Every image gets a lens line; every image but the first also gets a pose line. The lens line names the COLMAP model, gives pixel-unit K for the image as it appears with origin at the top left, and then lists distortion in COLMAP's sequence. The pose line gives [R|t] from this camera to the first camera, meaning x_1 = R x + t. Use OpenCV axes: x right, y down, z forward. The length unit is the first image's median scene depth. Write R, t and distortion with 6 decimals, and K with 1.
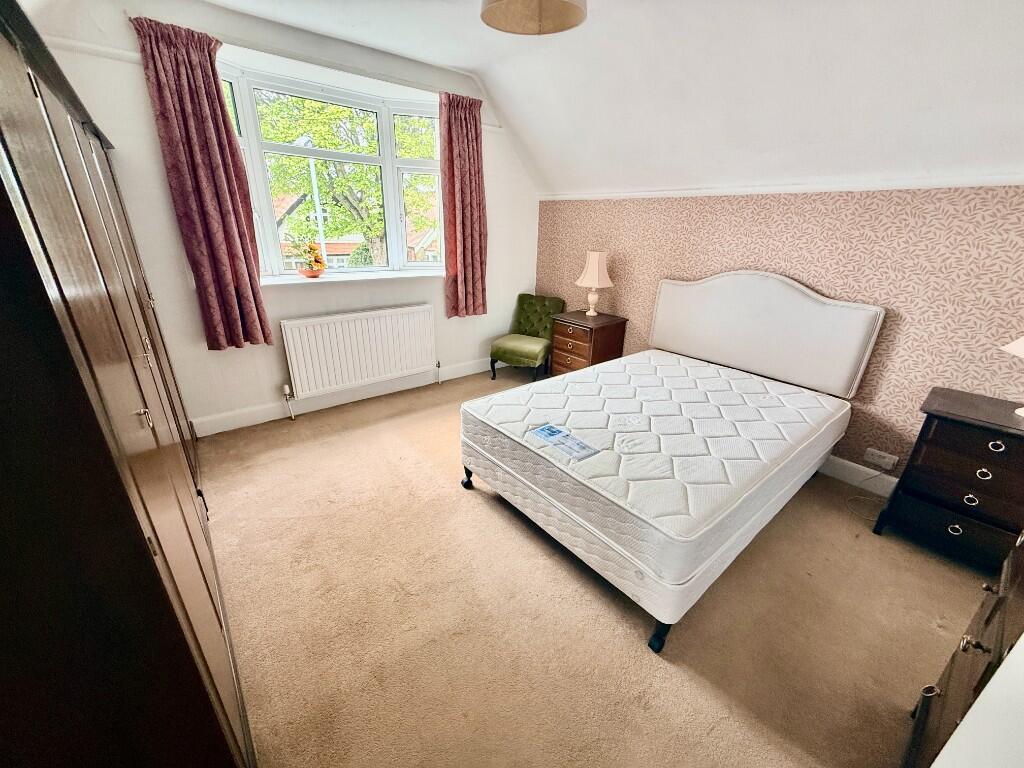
lens RADIAL K [[407.2, 0, 510.2], [0, 407.2, 383.7], [0, 0, 1]] dist [0.000200, -0.000395]
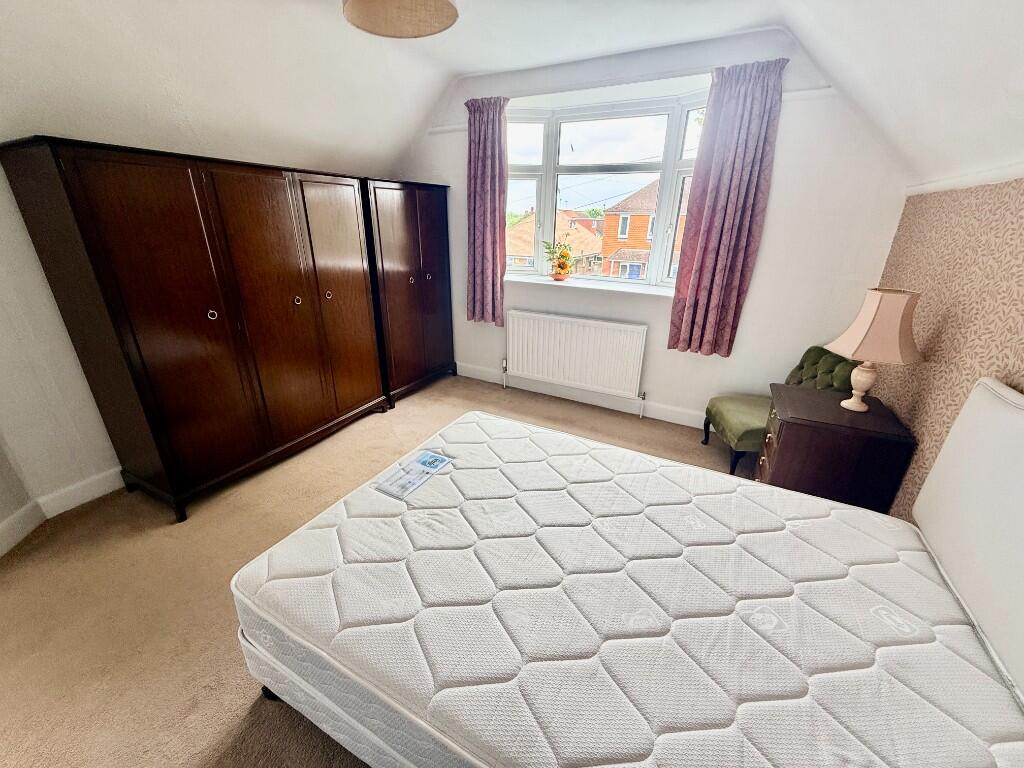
lens RADIAL K [[407.2, 0, 510.2], [0, 407.2, 383.7], [0, 0, 1]] dist [0.000200, -0.000395]
pose [[0.394970, 0.323056, -0.860020, 0.488987], [-0.344191, 0.919985, 0.187509, -0.148924], [0.851781, 0.221951, 0.474559, 0.376448]]
